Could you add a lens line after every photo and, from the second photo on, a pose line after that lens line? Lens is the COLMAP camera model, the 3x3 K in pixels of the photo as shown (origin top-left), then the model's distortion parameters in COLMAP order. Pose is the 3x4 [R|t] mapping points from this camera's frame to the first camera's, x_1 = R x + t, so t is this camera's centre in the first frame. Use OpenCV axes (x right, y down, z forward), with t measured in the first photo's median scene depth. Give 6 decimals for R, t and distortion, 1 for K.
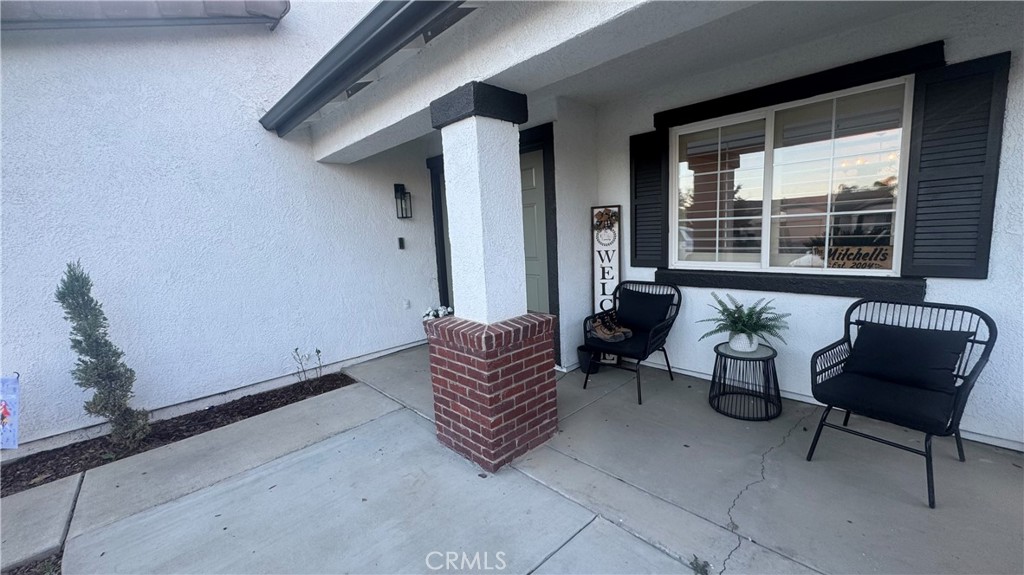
lens RADIAL K [[409.5, 0, 512.0], [0, 409.5, 287.5], [0, 0, 1]] dist [-0.003892, -0.000792]
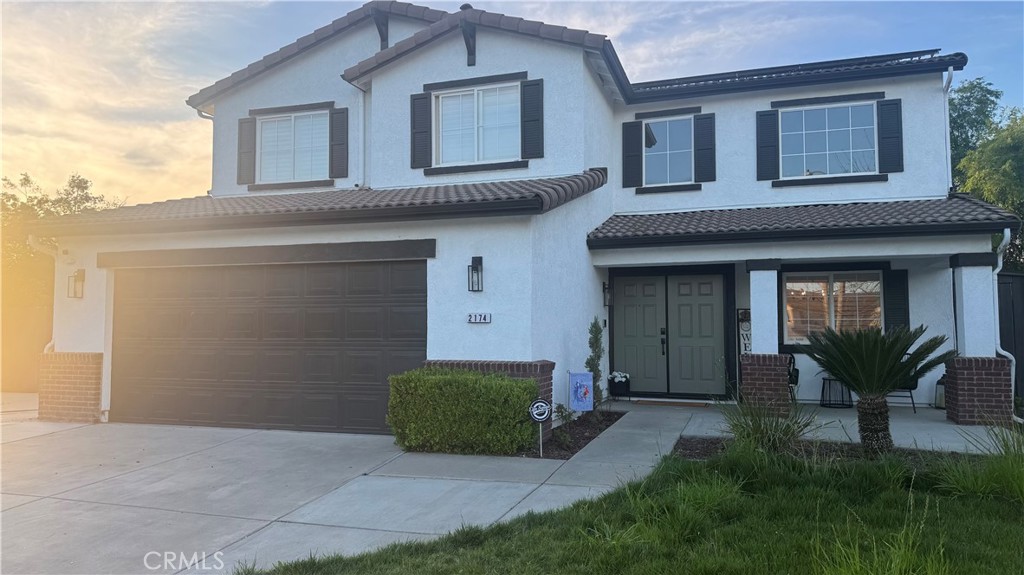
lens RADIAL K [[745.3, 0, 512.0], [0, 745.3, 287.5], [0, 0, 1]] dist [-0.000986, -0.000288]
pose [[0.882226, 0.085440, 0.463009, -3.322064], [0.017868, 0.976613, -0.214262, 0.583748], [-0.470487, 0.197301, 0.860067, -1.984376]]
